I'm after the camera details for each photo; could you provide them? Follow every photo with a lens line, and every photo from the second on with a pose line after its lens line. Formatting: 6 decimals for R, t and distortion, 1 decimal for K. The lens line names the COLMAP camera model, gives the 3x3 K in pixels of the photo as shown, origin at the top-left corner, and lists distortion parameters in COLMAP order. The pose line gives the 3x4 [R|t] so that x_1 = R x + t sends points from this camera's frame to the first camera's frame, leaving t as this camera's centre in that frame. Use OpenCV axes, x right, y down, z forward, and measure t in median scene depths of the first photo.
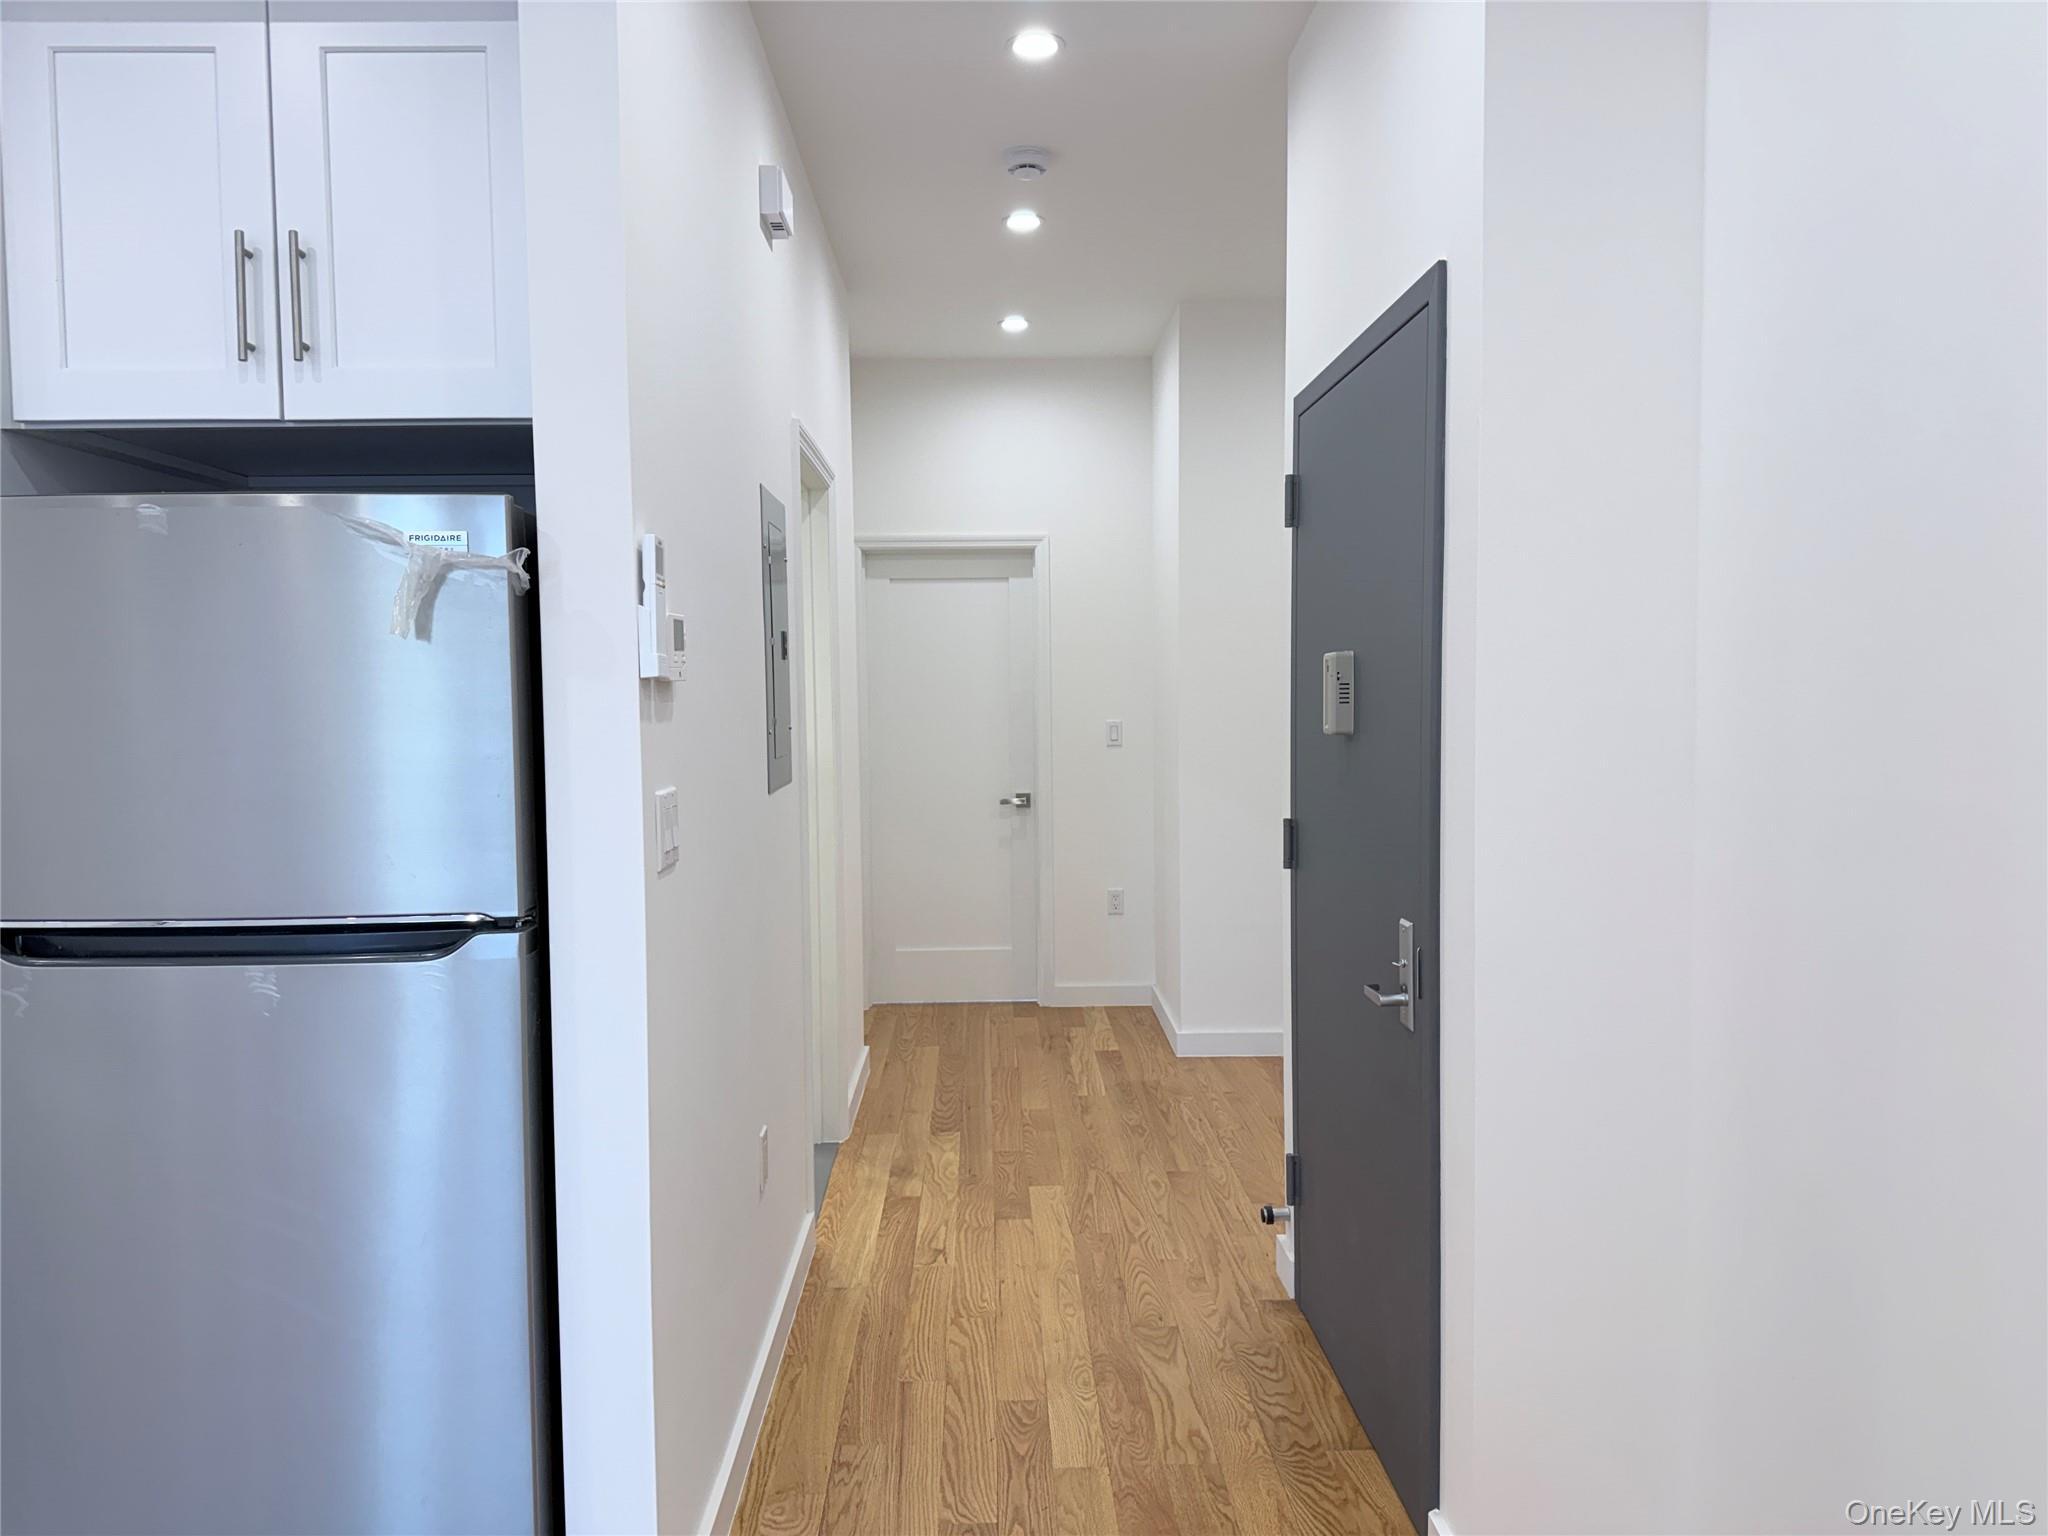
lens RADIAL K [[1448.6, 0, 1029.0], [0, 1448.6, 771.5], [0, 0, 1]] dist [0.023678, -0.032450]
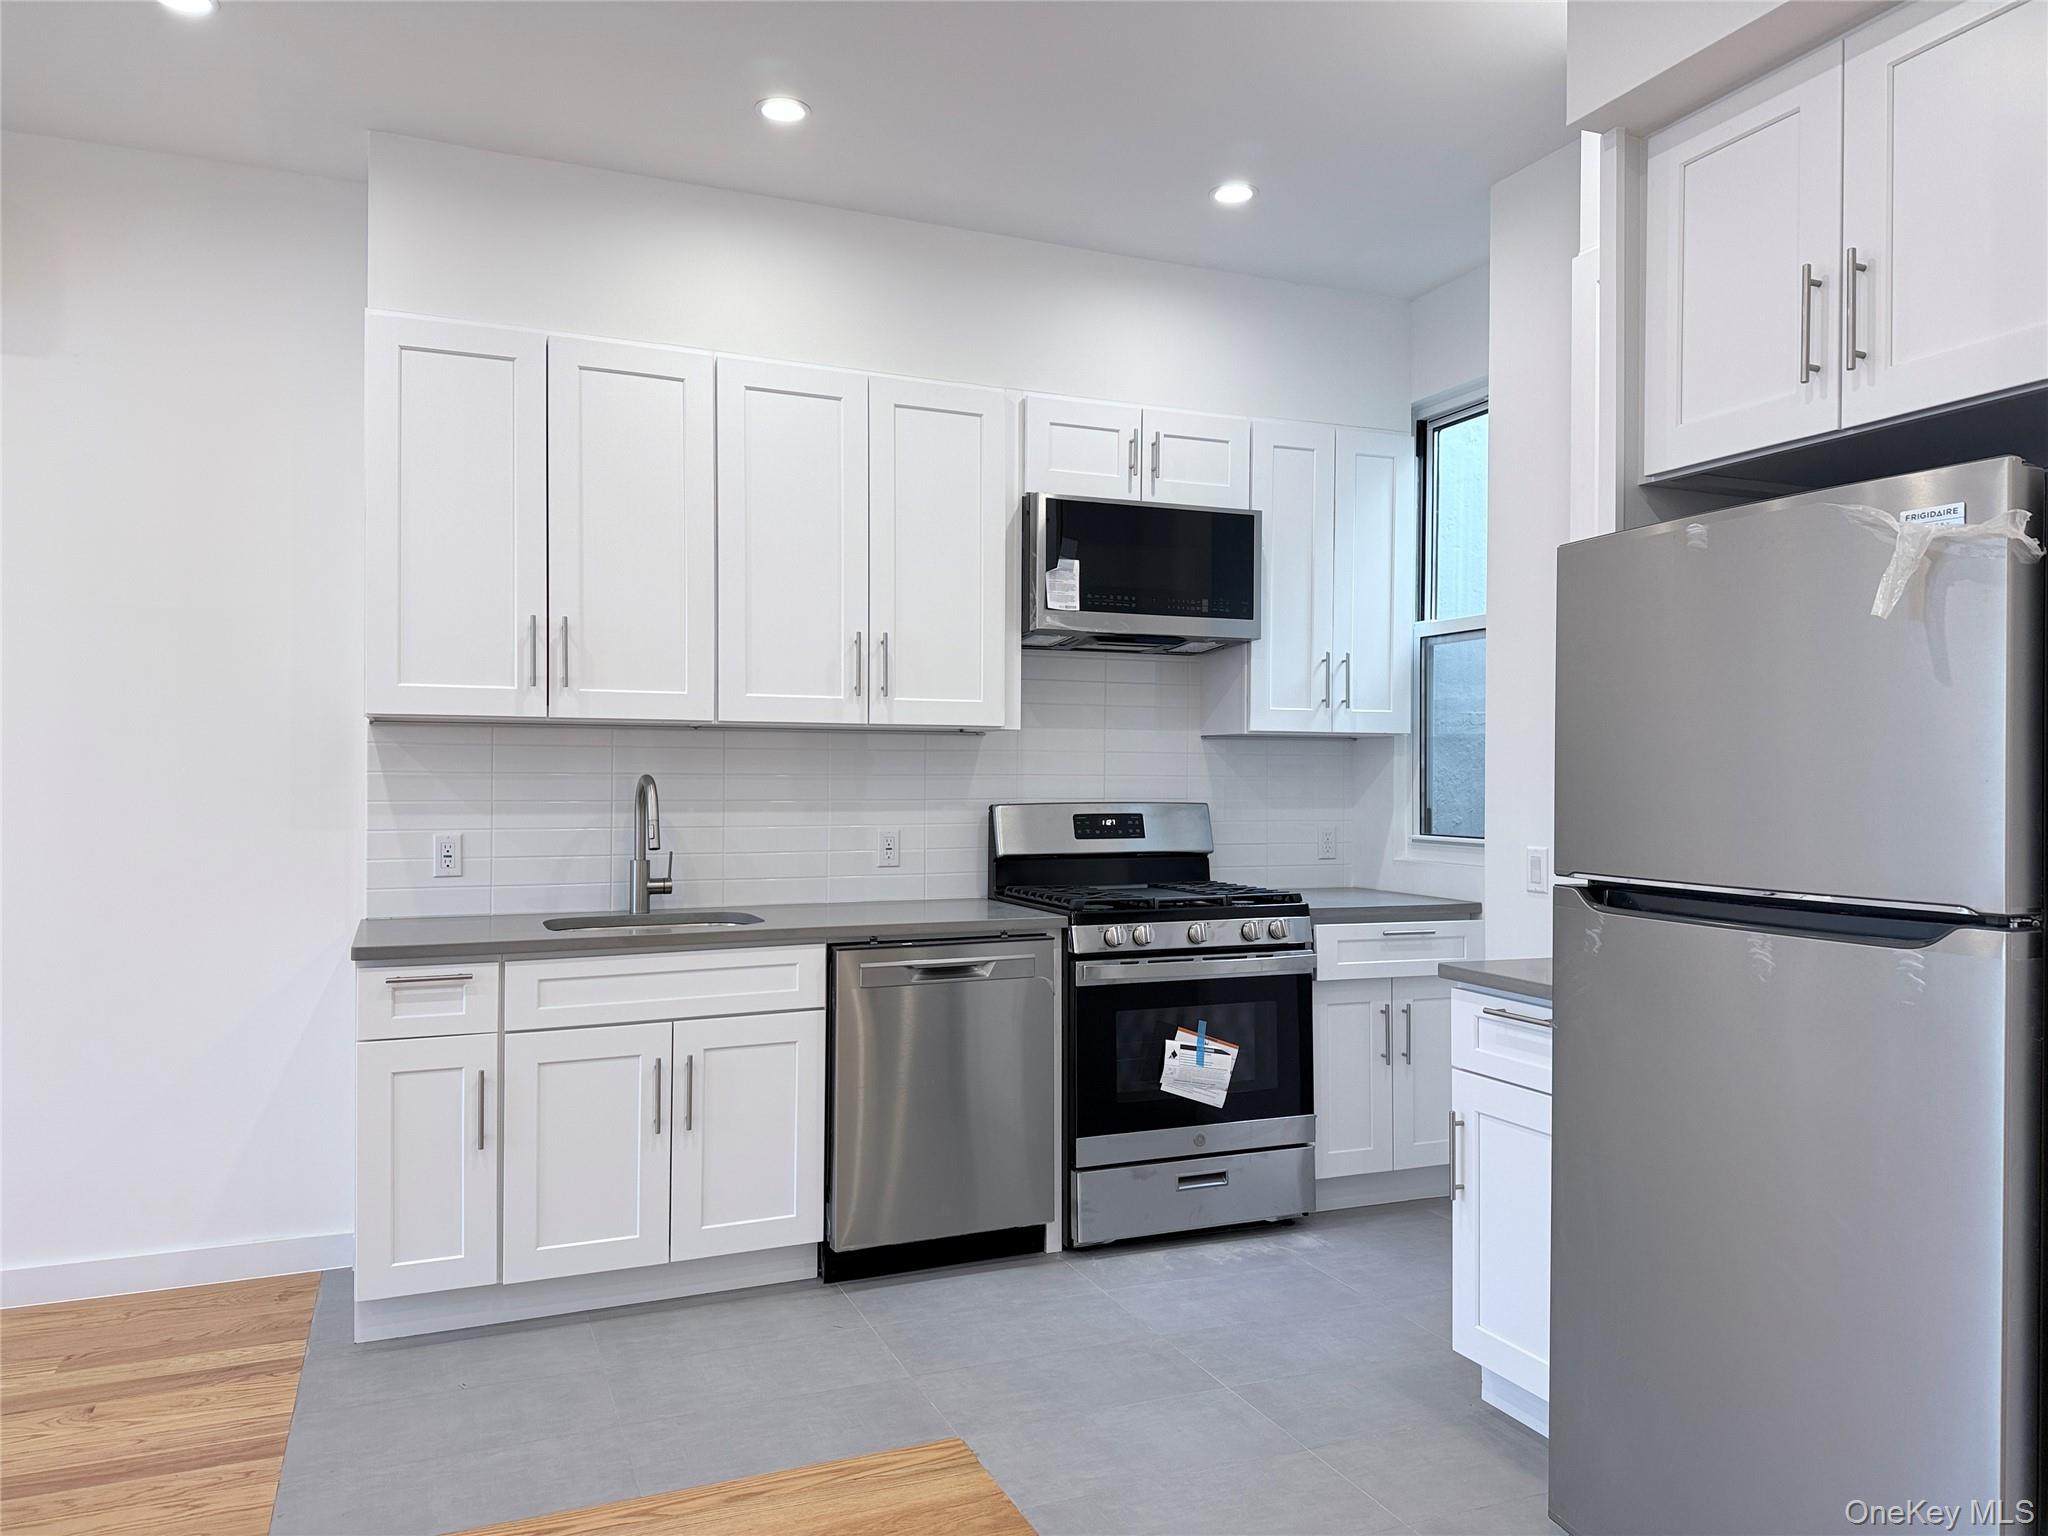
lens RADIAL K [[1425.7, 0, 1024.0], [0, 1425.7, 768.0], [0, 0, 1]] dist [0.086260, -0.100120]
pose [[0.358404, 0.008514, -0.933528, 0.196760], [-0.061018, 0.998034, -0.014324, 0.041745], [0.931570, 0.062095, 0.358219, 0.064342]]
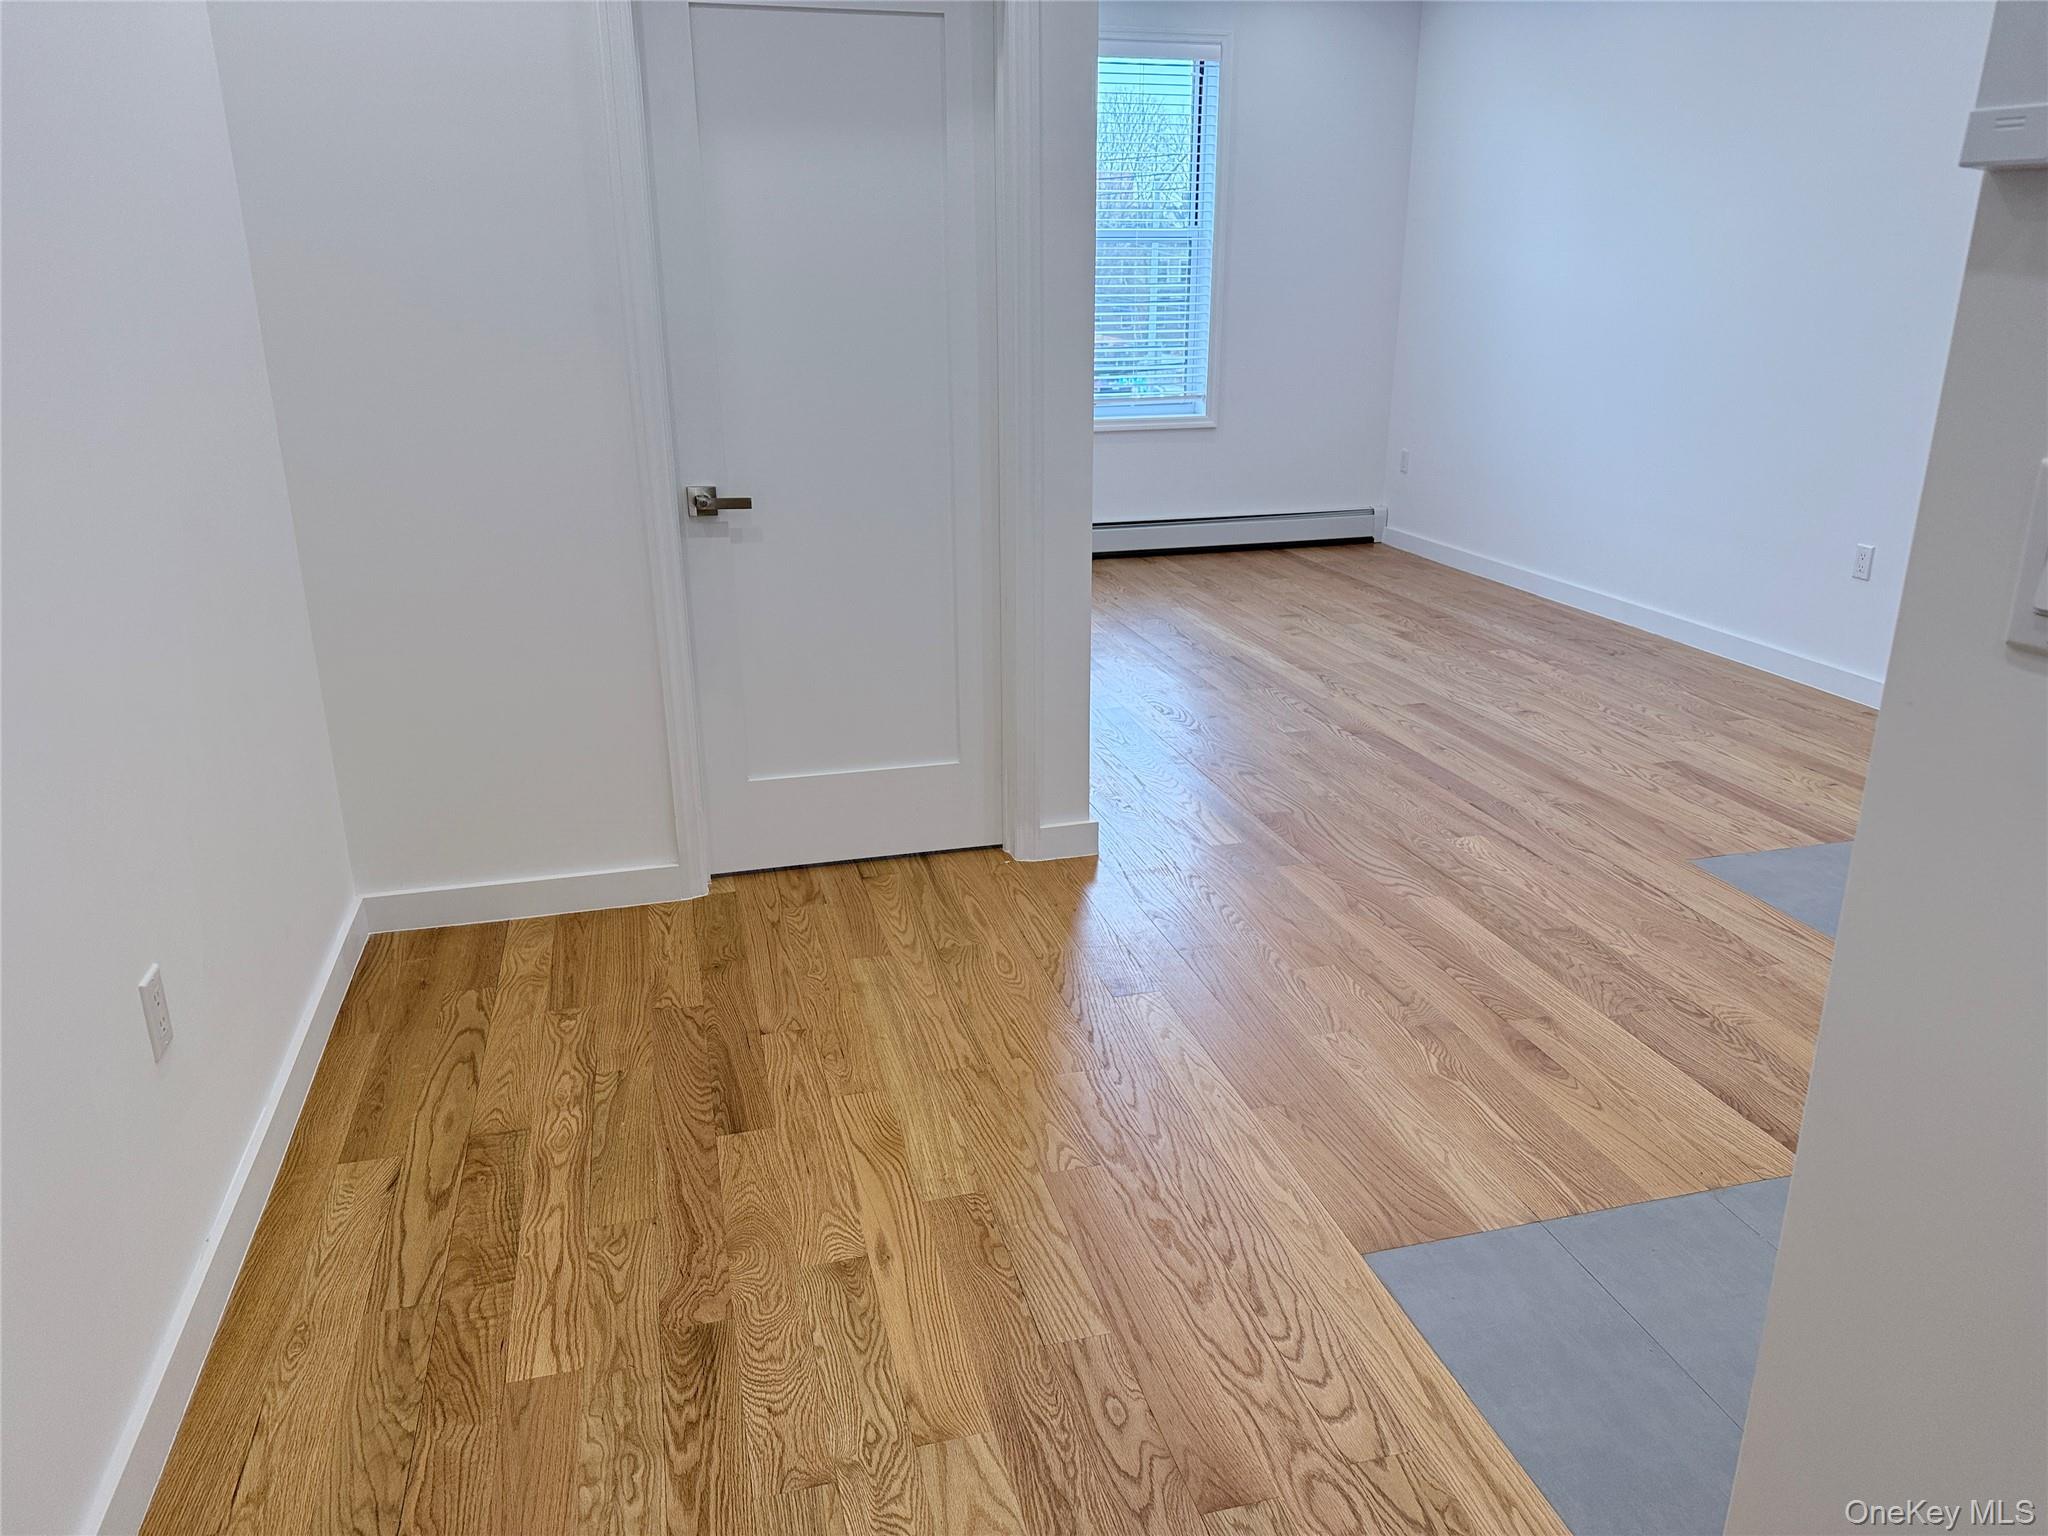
lens RADIAL K [[1410.9, 0, 1024.6], [0, 1410.9, 801.9], [0, 0, 1]] dist [0.183395, -0.392575]
pose [[-0.974137, 0.092862, -0.205996, 0.091469], [0.004484, 0.919416, 0.393261, -0.039064], [0.225915, 0.382166, -0.896053, 1.007656]]
